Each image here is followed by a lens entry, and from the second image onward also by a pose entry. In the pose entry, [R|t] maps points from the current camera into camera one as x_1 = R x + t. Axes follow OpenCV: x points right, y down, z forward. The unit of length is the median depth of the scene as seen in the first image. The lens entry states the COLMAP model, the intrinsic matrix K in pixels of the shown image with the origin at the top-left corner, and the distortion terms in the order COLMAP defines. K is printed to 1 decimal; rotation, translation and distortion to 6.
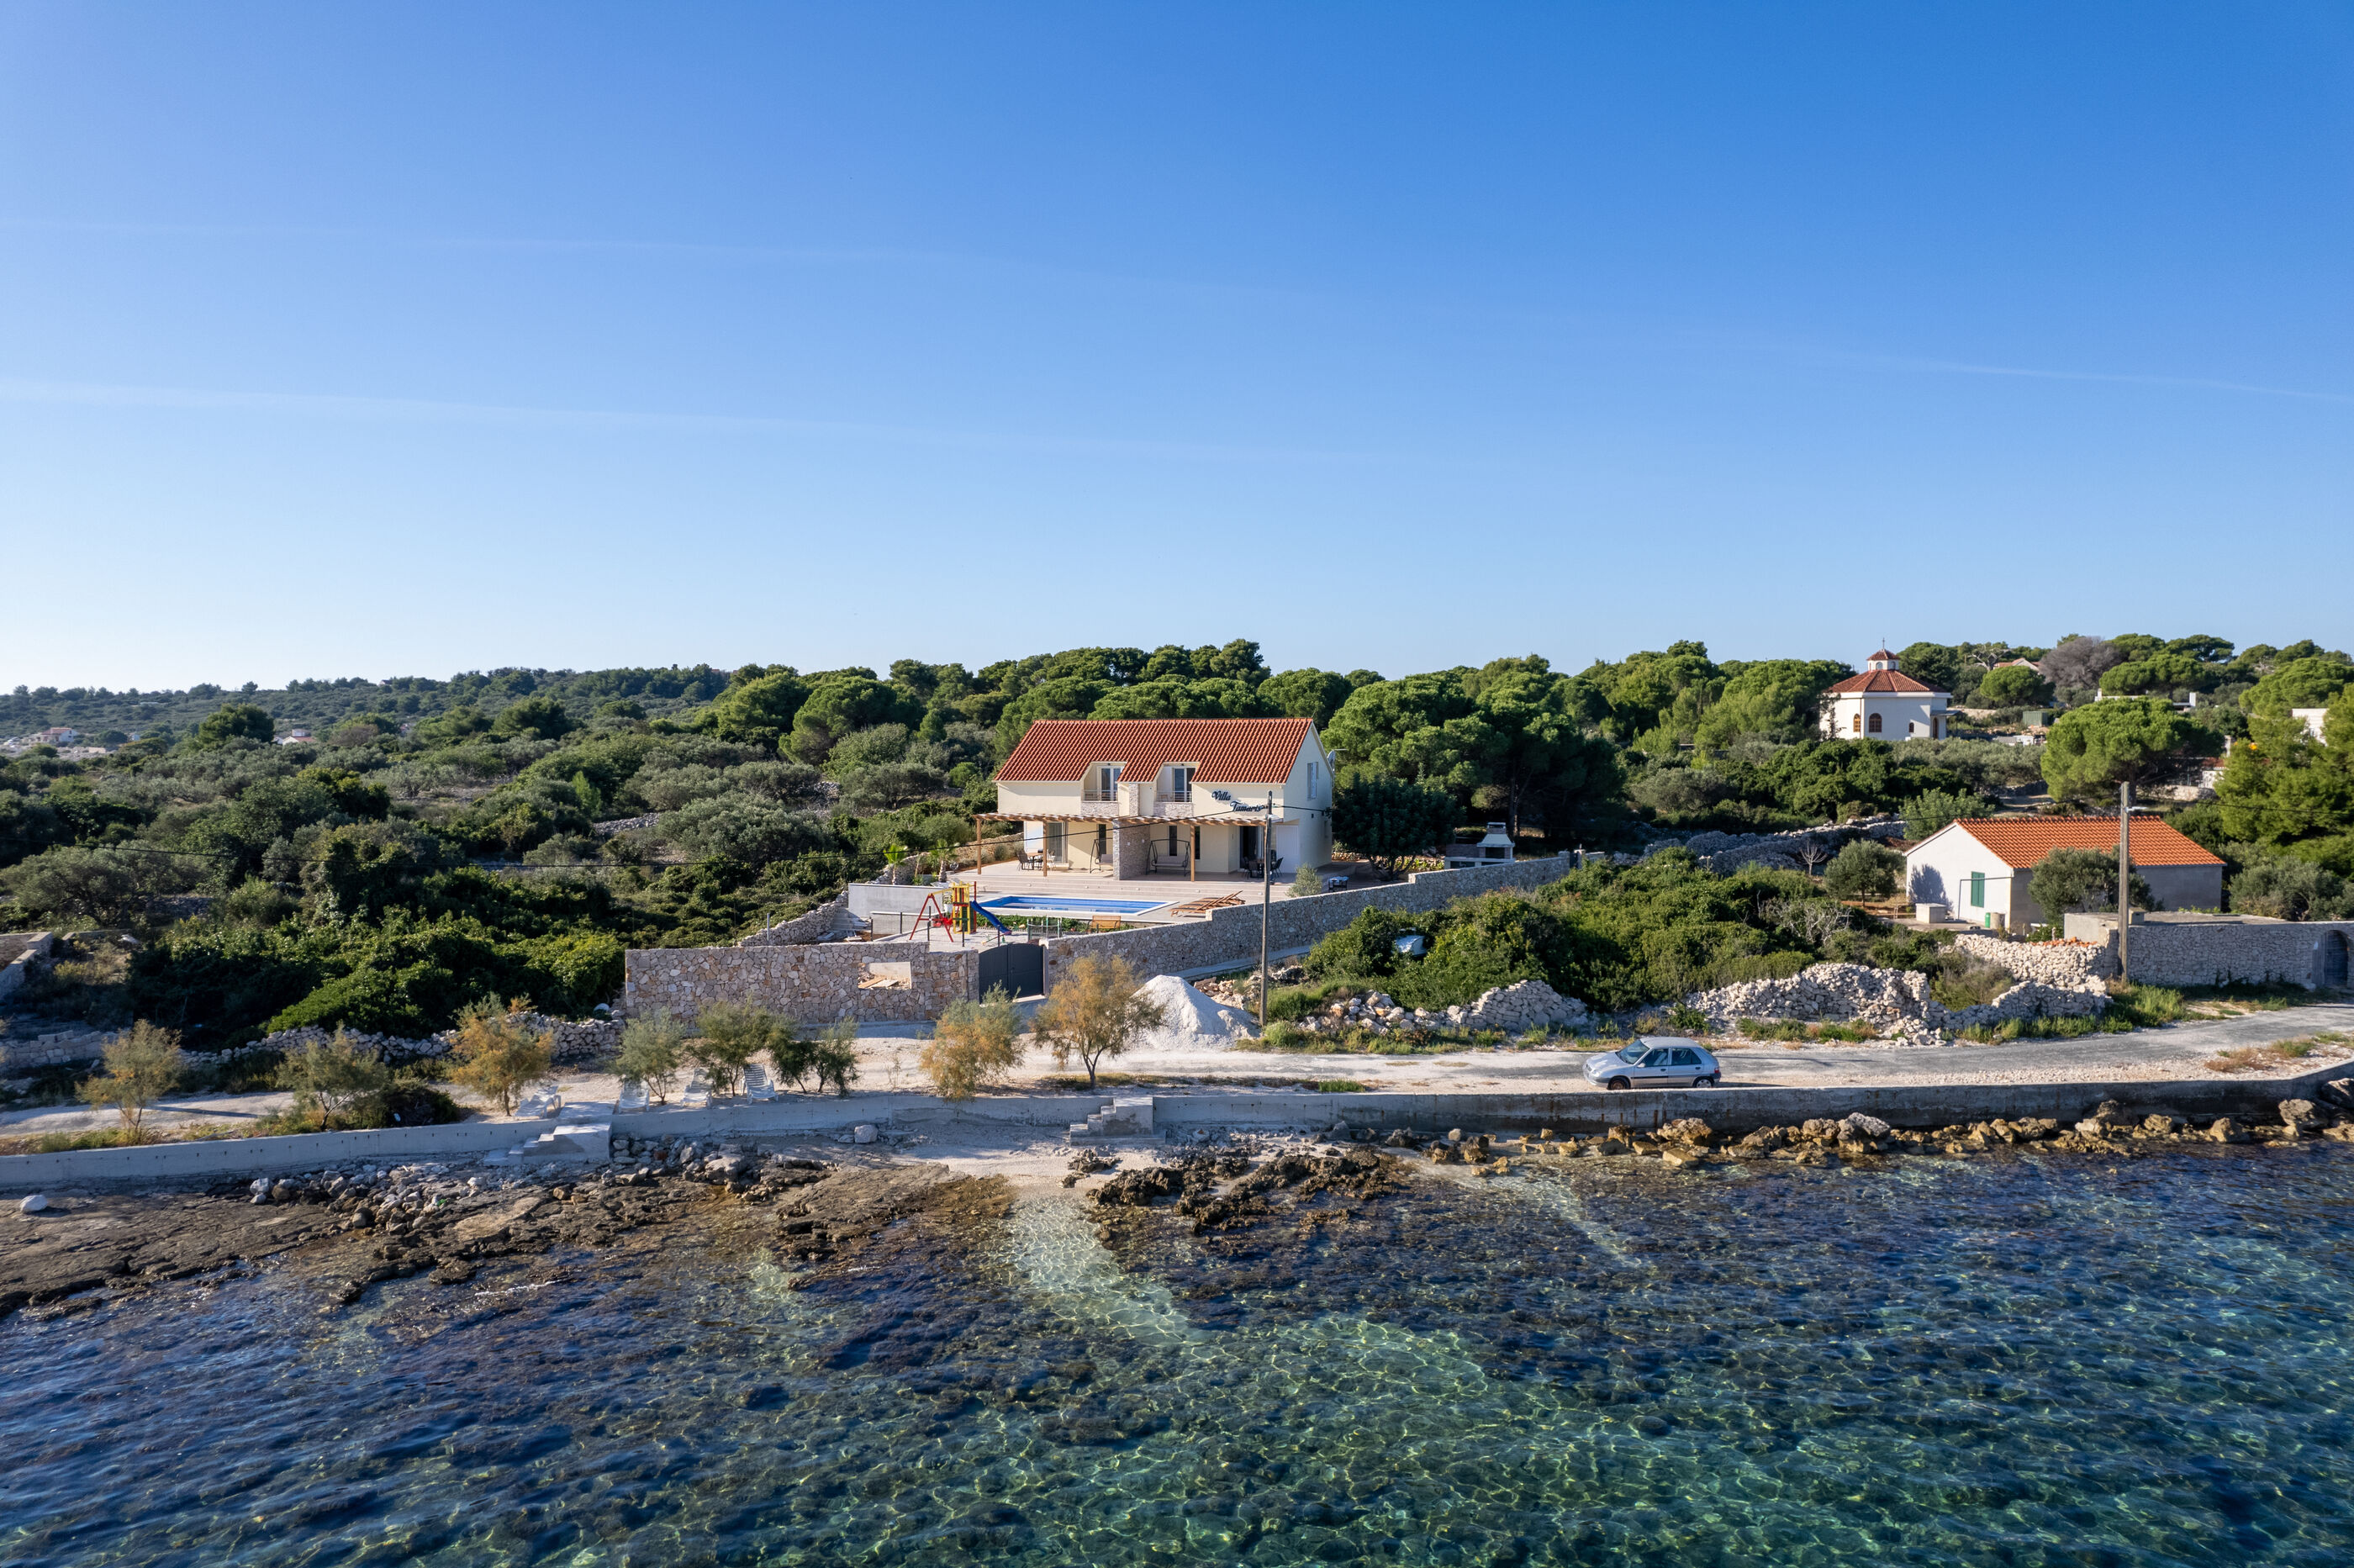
lens RADIAL K [[1506.6, 0, 1163.2], [0, 1506.6, 794.1], [0, 0, 1]] dist [-0.072952, 0.065846]
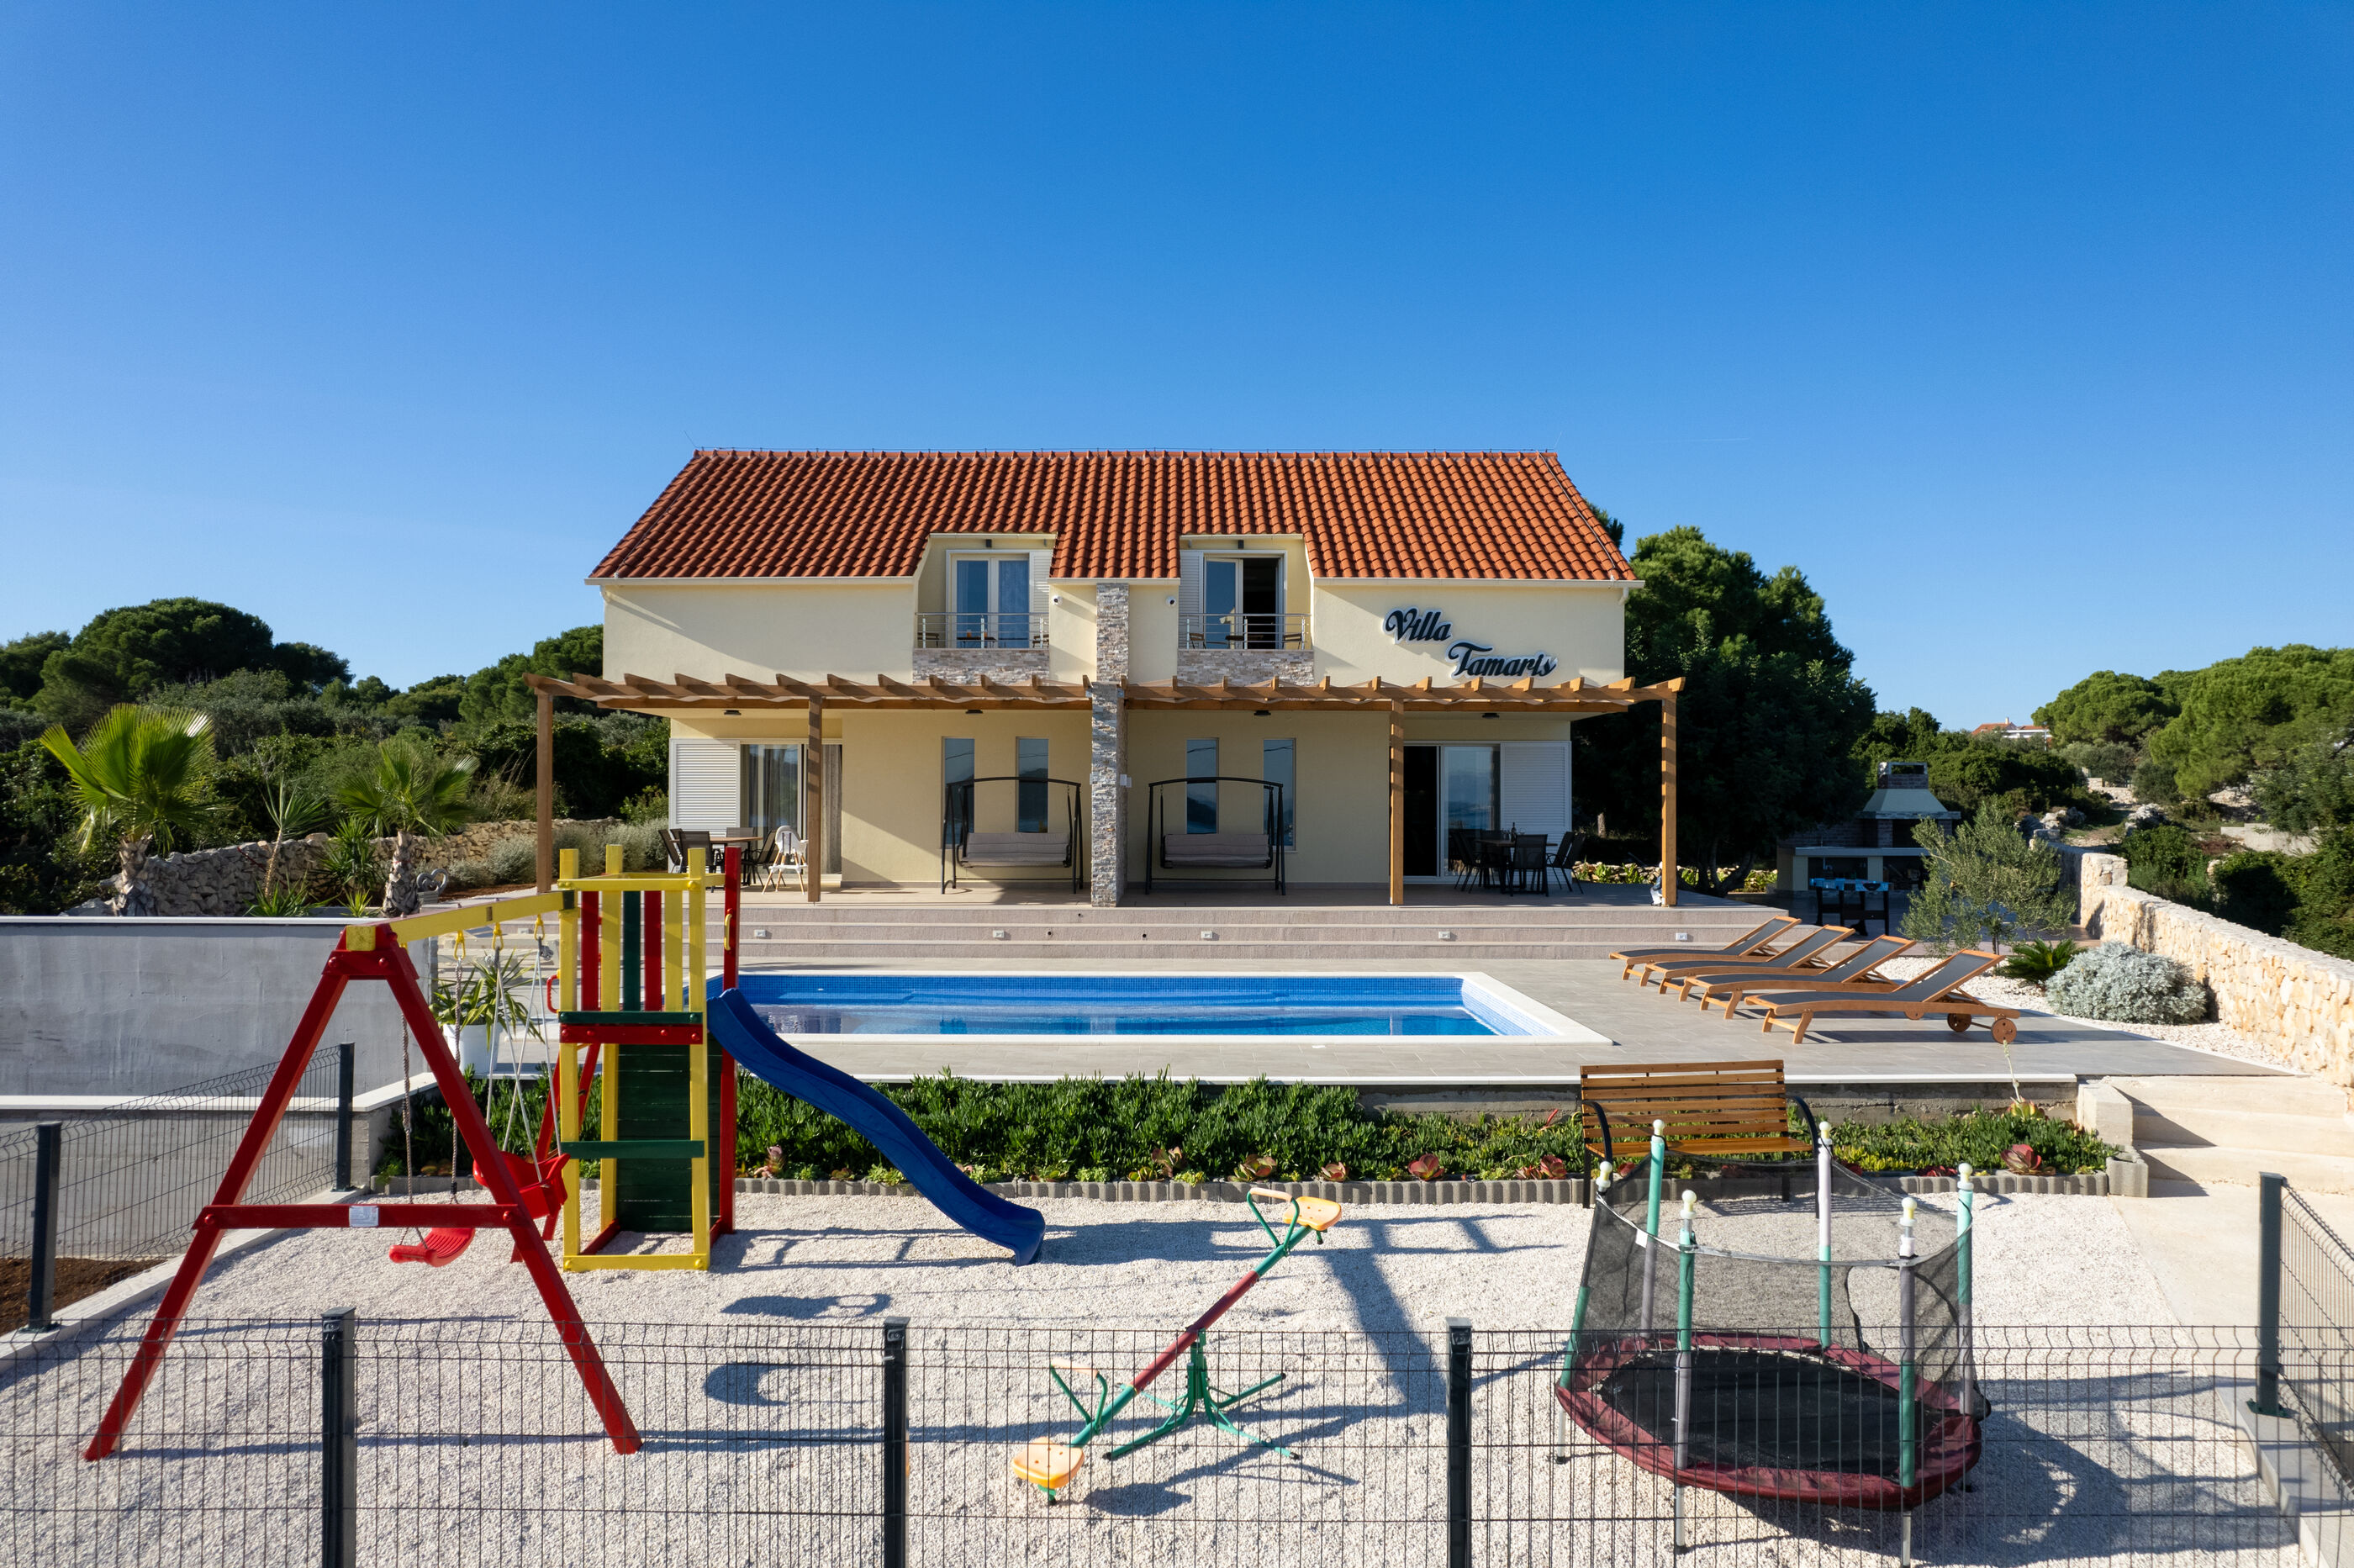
lens RADIAL K [[1506.6, 0, 1171.0], [0, 1506.6, 785.2], [0, 0, 1]] dist [-0.072952, 0.065846]
pose [[0.934932, 0.014379, 0.354535, -0.134026], [0.008448, 0.997993, -0.062755, 0.060531], [-0.354726, 0.061667, 0.932934, 0.853140]]
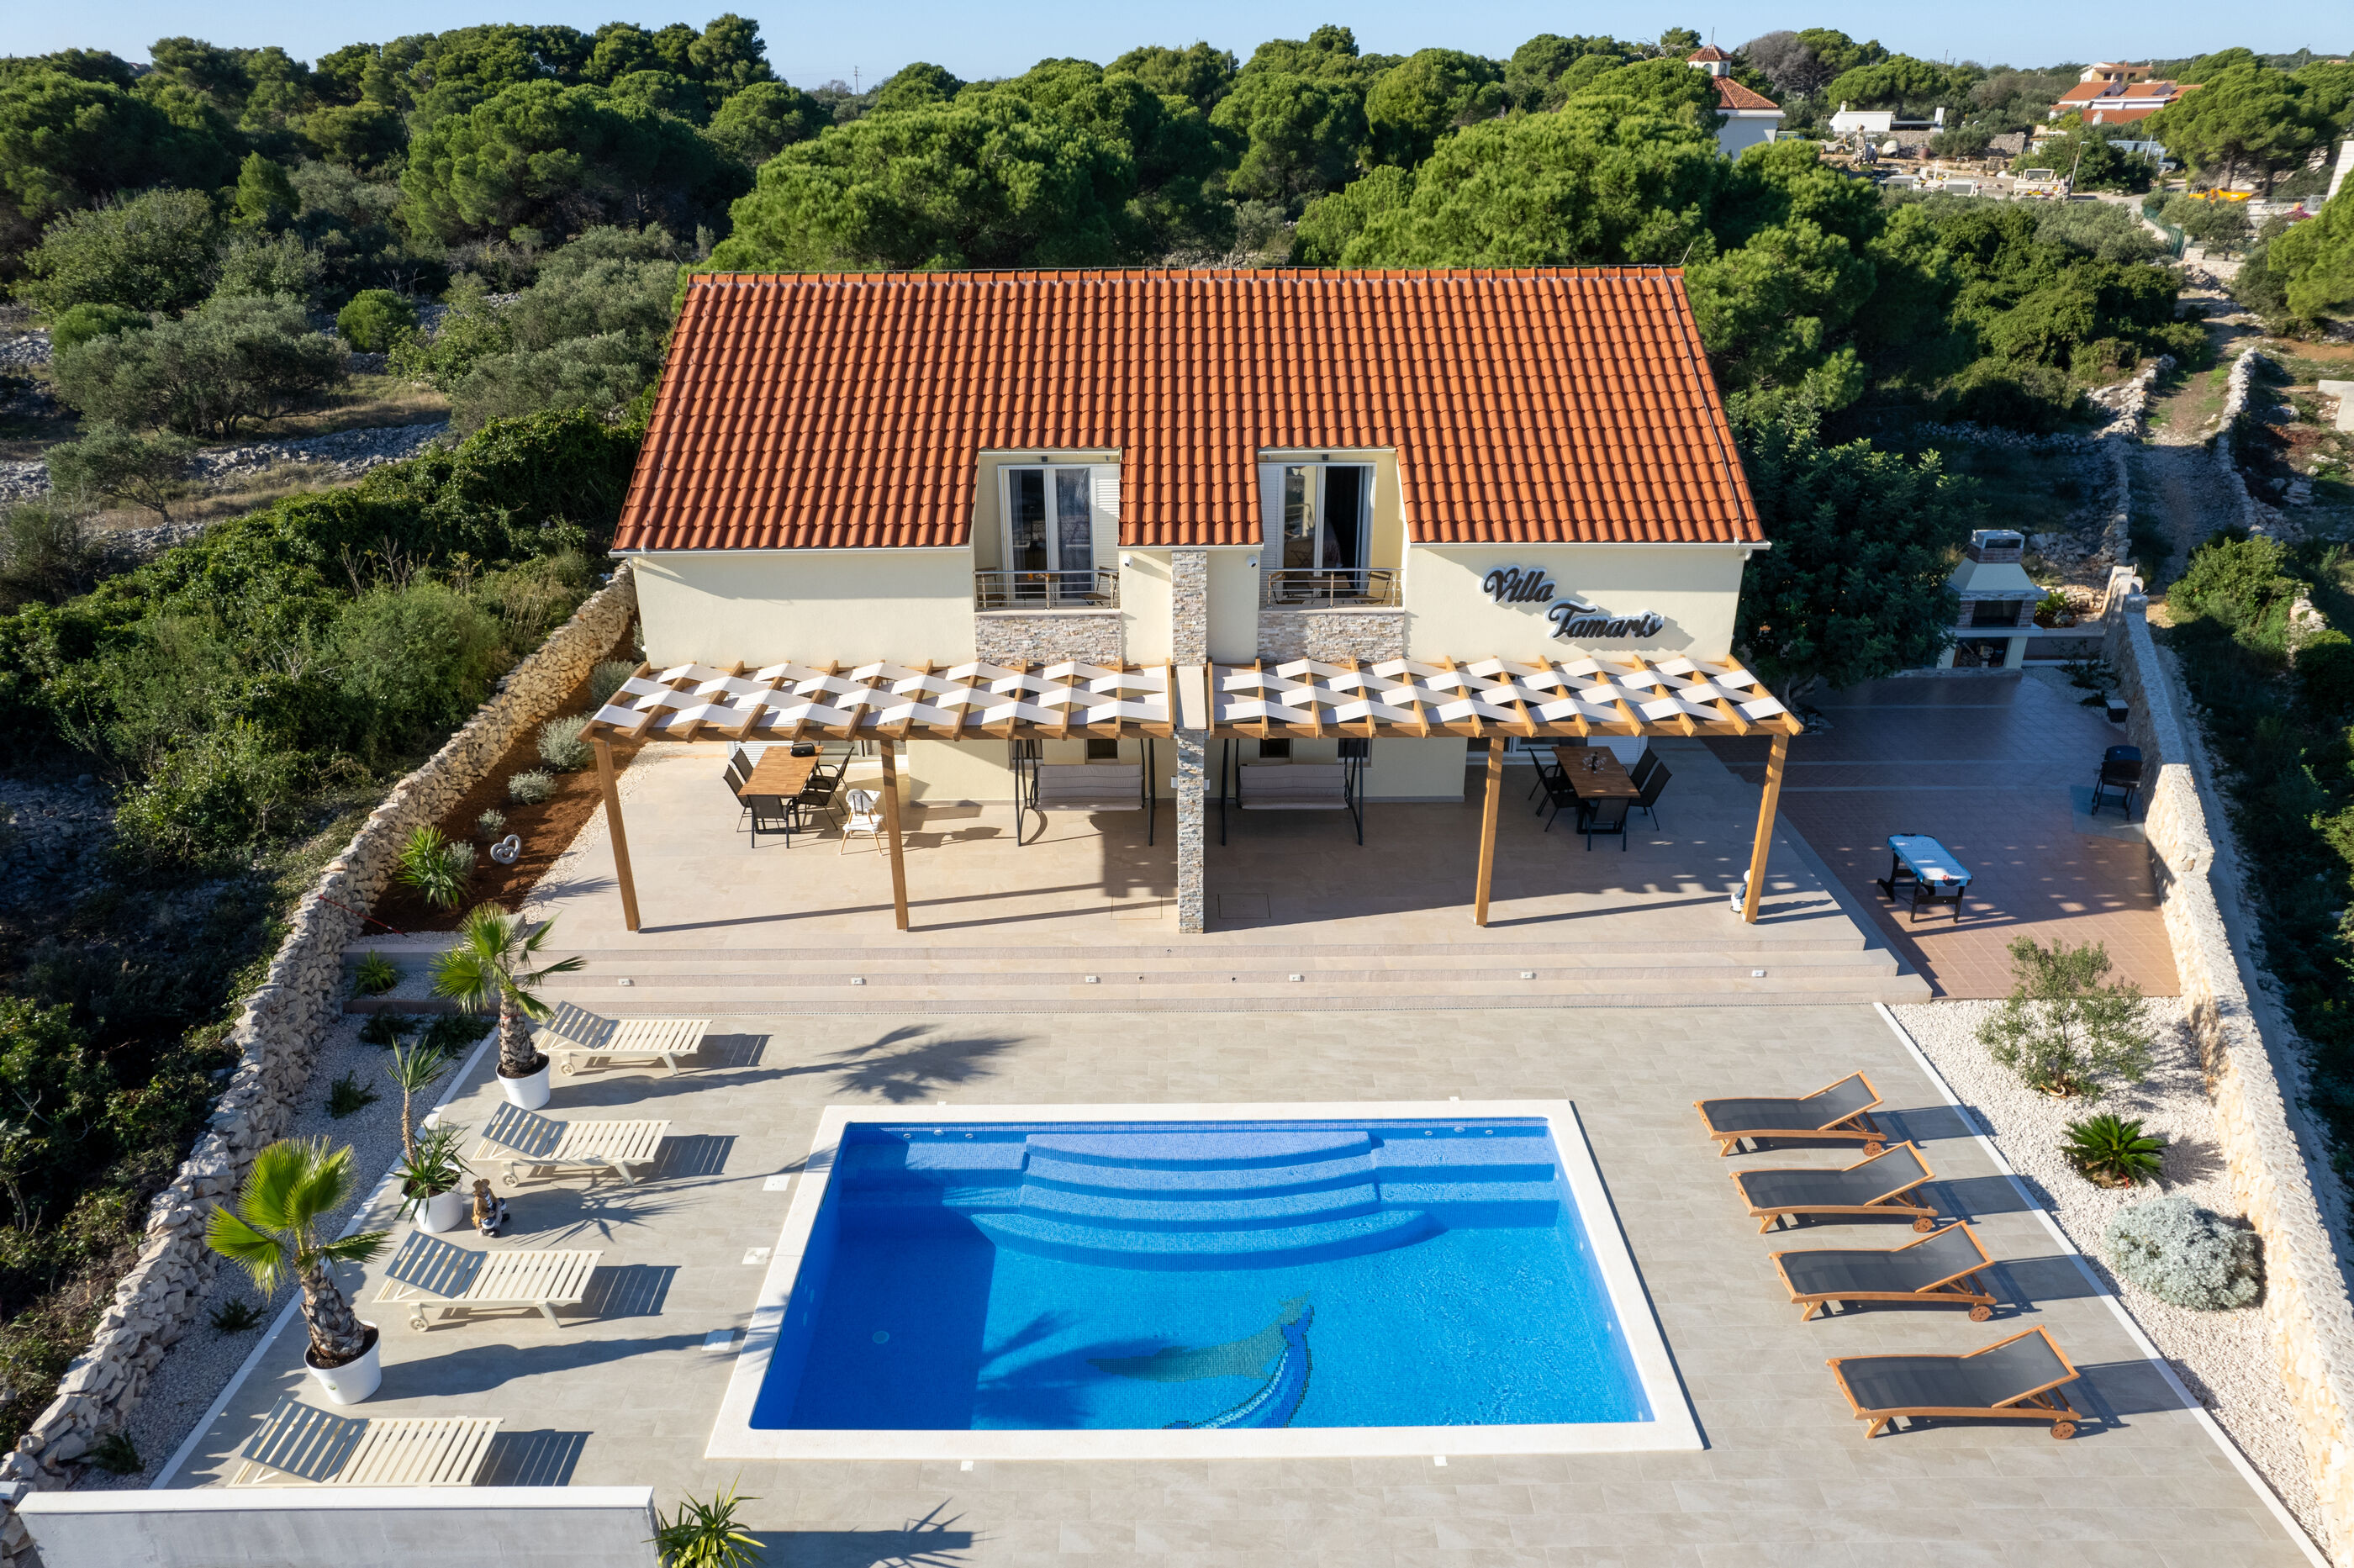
lens RADIAL K [[1506.6, 0, 1171.4], [0, 1506.6, 796.6], [0, 0, 1]] dist [-0.072952, 0.065846]
pose [[0.934163, -0.148341, 0.324551, -0.138131], [0.017822, 0.927761, 0.372749, -0.078973], [-0.356400, -0.342425, 0.869324, 0.887715]]
